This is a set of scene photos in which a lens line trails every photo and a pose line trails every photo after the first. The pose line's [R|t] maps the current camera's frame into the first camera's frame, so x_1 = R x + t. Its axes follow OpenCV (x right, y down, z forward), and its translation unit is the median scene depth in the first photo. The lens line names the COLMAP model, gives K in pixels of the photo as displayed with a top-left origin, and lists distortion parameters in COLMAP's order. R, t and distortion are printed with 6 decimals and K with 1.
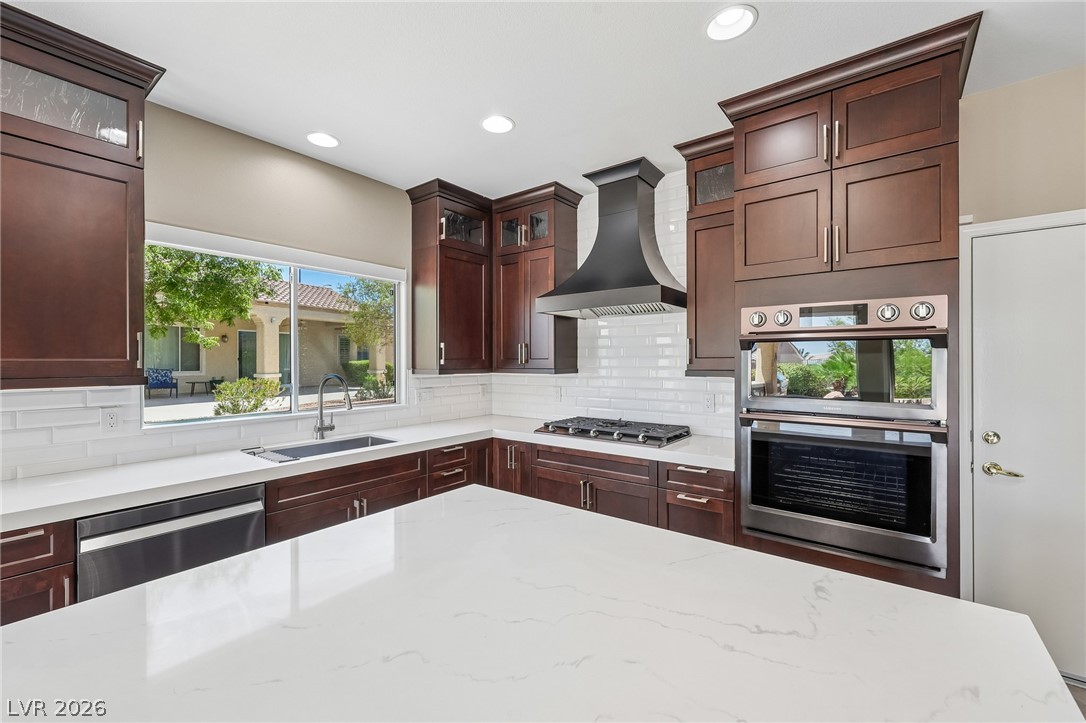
lens RADIAL K [[444.3, 0, 547.3], [0, 444.3, 362.7], [0, 0, 1]] dist [0.000871, -0.000203]
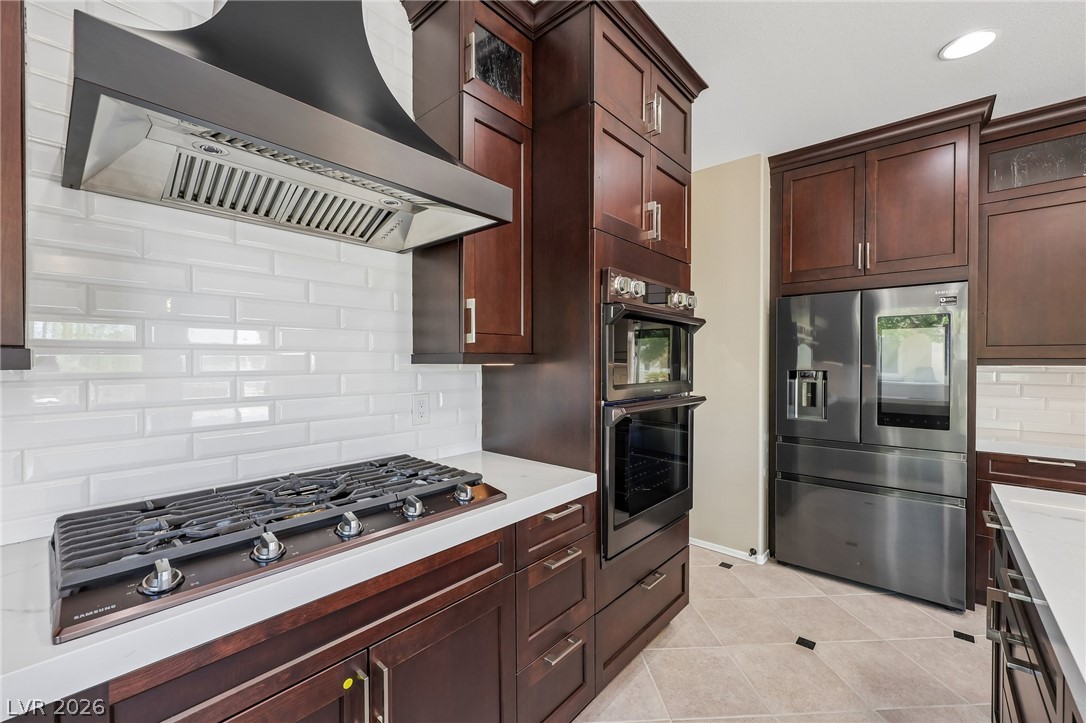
lens RADIAL K [[444.3, 0, 543.9], [0, 444.3, 364.3], [0, 0, 1]] dist [0.000871, -0.000203]
pose [[0.074574, -0.009965, 0.997166, -0.235253], [0.003620, 0.999946, 0.009722, 0.023876], [-0.997209, 0.002885, 0.074606, 0.793059]]
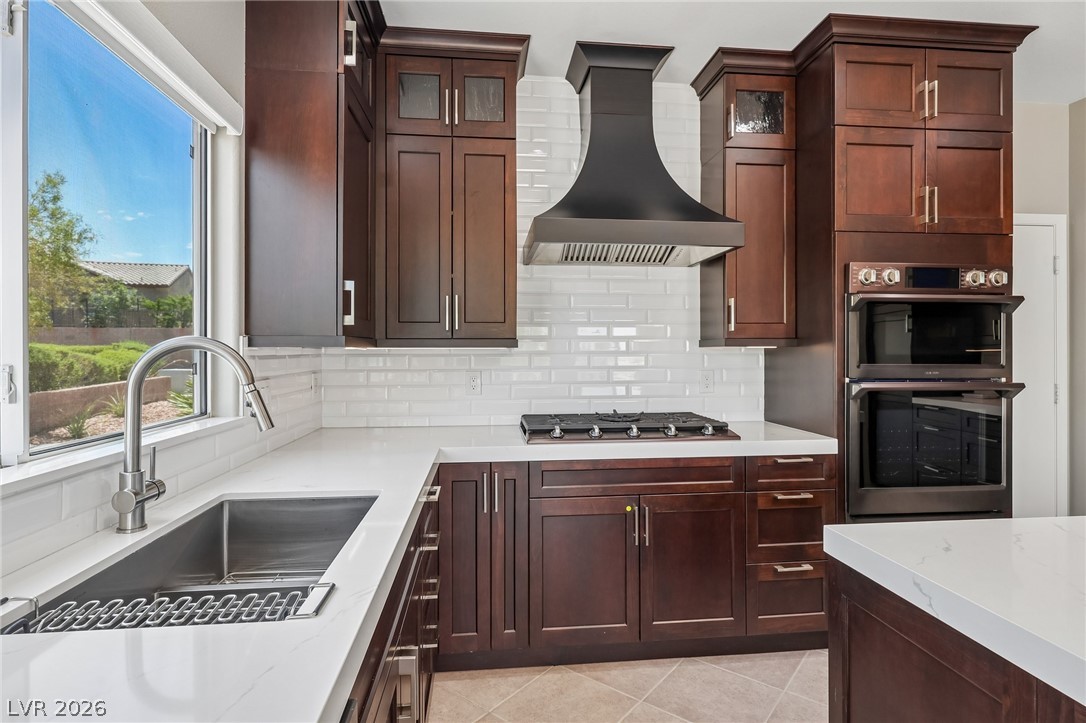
lens RADIAL K [[559.6, 0, 541.9], [0, 559.6, 352.2], [0, 0, 1]] dist [0.004765, -0.002045]
pose [[0.729978, -0.001799, 0.683468, -0.557484], [0.002955, 0.999995, -0.000524, 0.037309], [-0.683464, 0.002402, 0.729980, 0.464427]]
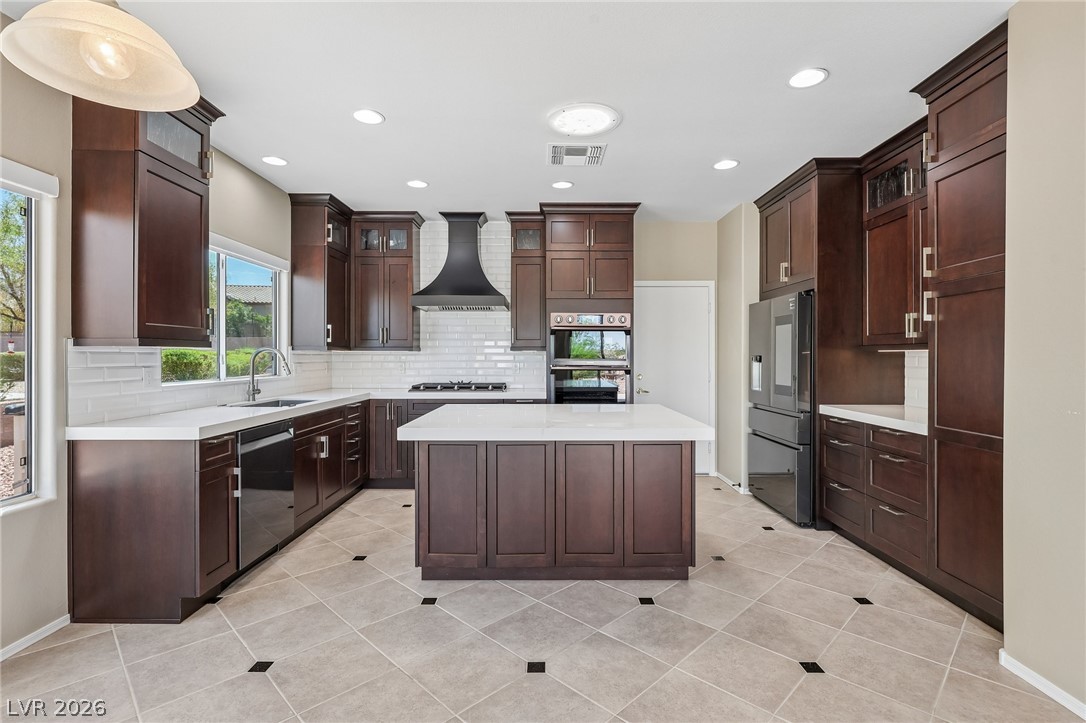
lens RADIAL K [[510.9, 0, 544.2], [0, 510.9, 358.9], [0, 0, 1]] dist [0.000614, 0.001834]
pose [[0.797675, -0.001269, 0.603087, -0.692814], [0.000546, 0.999999, 0.001381, 0.054705], [-0.603088, -0.000772, 0.797674, -0.565024]]
